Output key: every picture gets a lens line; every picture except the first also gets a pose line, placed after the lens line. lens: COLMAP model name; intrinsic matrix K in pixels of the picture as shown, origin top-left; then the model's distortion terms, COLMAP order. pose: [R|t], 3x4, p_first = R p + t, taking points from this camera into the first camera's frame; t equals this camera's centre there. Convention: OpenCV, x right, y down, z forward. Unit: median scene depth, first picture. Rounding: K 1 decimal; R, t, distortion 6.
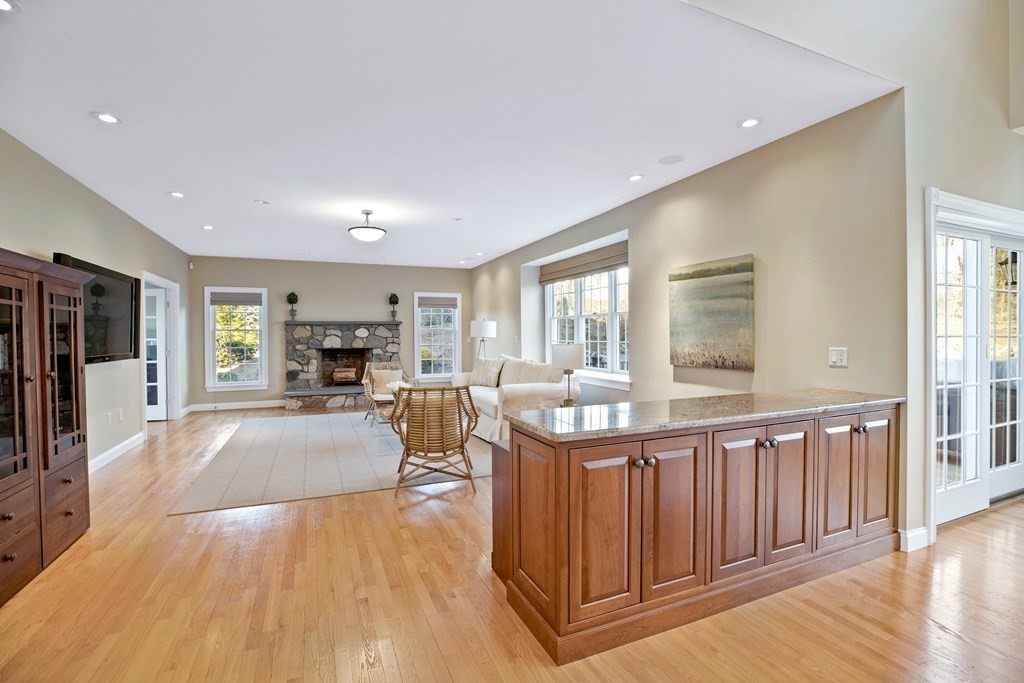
lens RADIAL K [[470.0, 0, 510.7], [0, 470.0, 340.3], [0, 0, 1]] dist [-0.043708, 0.011845]
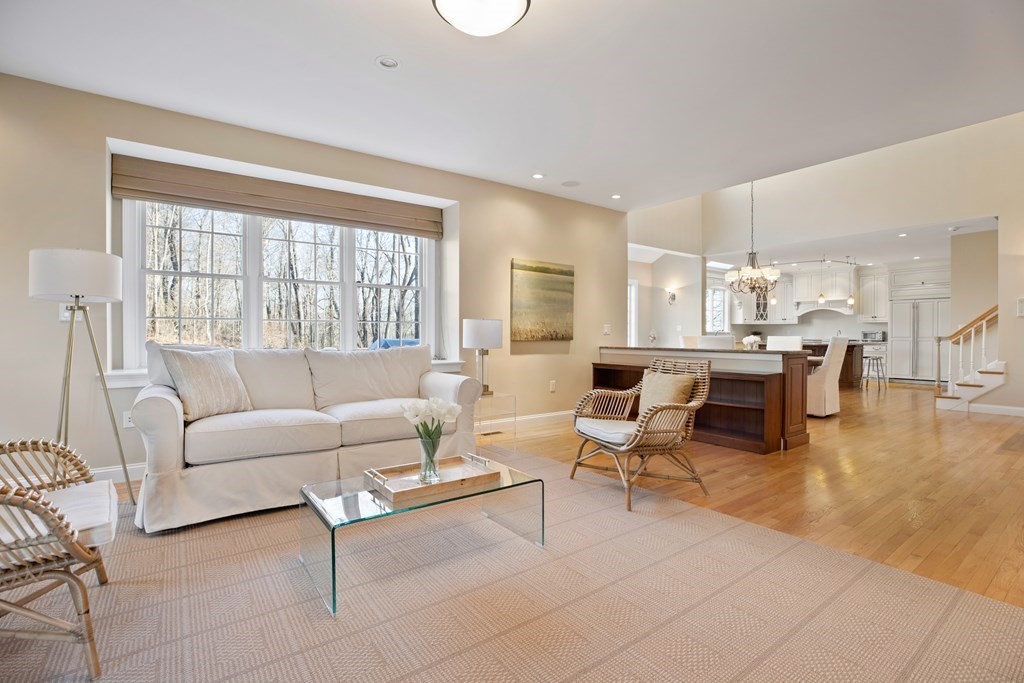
lens RADIAL K [[470.0, 0, 514.1], [0, 470.0, 339.8], [0, 0, 1]] dist [-0.043708, 0.011845]
pose [[-0.226344, -0.004379, 0.974038, -0.478061], [0.009622, 0.999931, 0.006731, 0.025671], [-0.974000, 0.010896, -0.226286, 0.750652]]
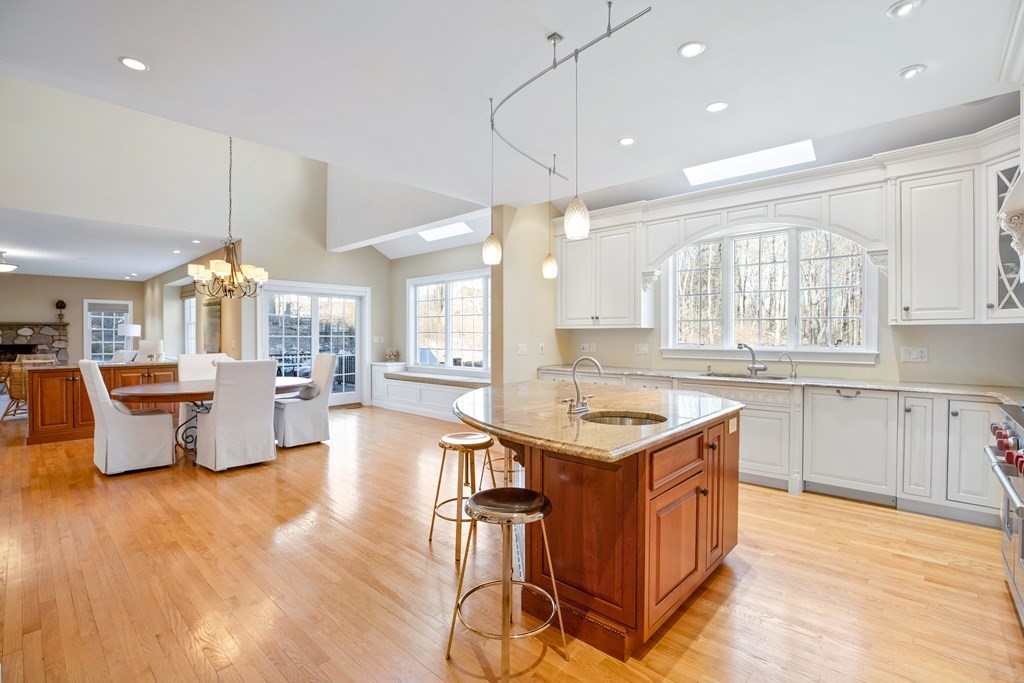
lens RADIAL K [[470.0, 0, 510.3], [0, 470.0, 338.9], [0, 0, 1]] dist [-0.043708, 0.011845]
pose [[0.911907, 0.004448, 0.410374, 0.412993], [-0.002917, 0.999986, -0.004357, 0.004590], [-0.410387, 0.002776, 0.911907, -0.700617]]
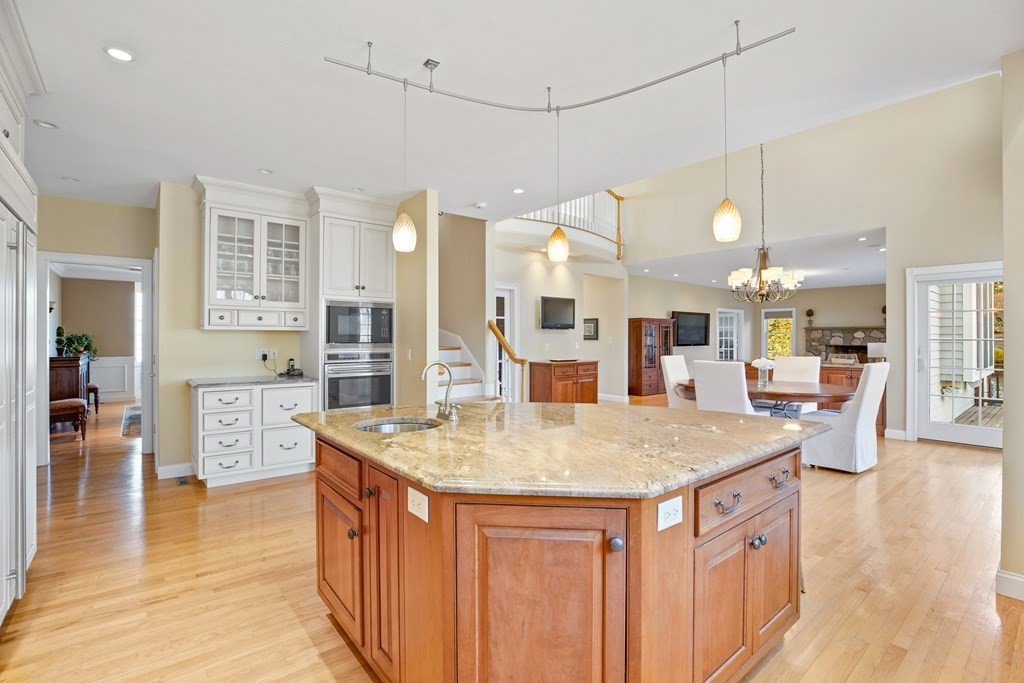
lens RADIAL K [[470.0, 0, 510.4], [0, 470.0, 340.7], [0, 0, 1]] dist [-0.043708, 0.011845]
pose [[0.277319, 0.014600, -0.960667, 0.875599], [-0.011861, 0.999860, 0.011772, -0.002391], [0.960705, 0.008130, 0.277454, -0.480344]]
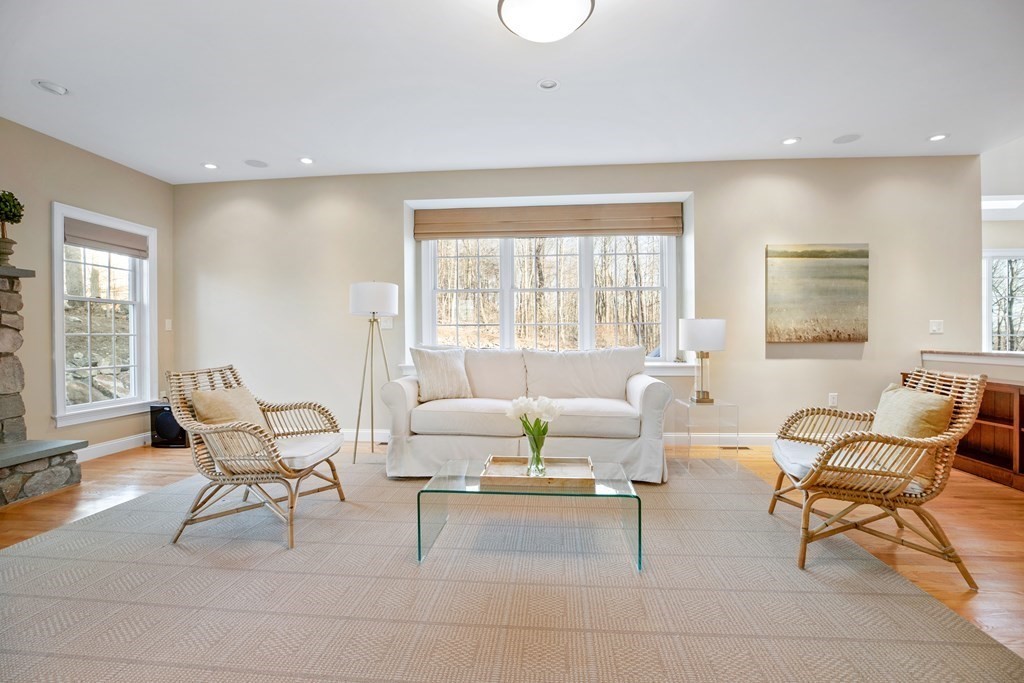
lens RADIAL K [[470.0, 0, 517.4], [0, 470.0, 342.5], [0, 0, 1]] dist [-0.043708, 0.011845]
pose [[0.469869, -0.007903, 0.882701, -0.460675], [0.012170, 0.999923, 0.002475, 0.026650], [-0.882652, 0.009579, 0.469929, 0.598360]]
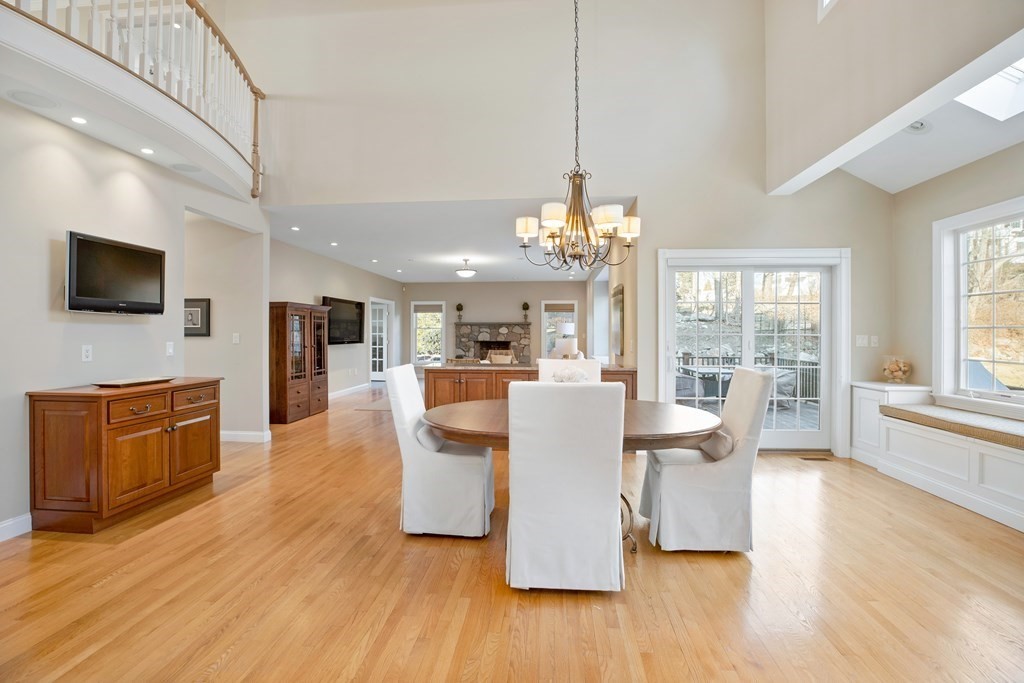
lens RADIAL K [[470.0, 0, 510.3], [0, 470.0, 335.0], [0, 0, 1]] dist [-0.043708, 0.011845]
pose [[0.880986, 0.009065, -0.473055, 0.457696], [-0.011530, 0.999931, -0.002312, 0.001401], [0.473001, 0.007491, 0.881030, -0.306155]]
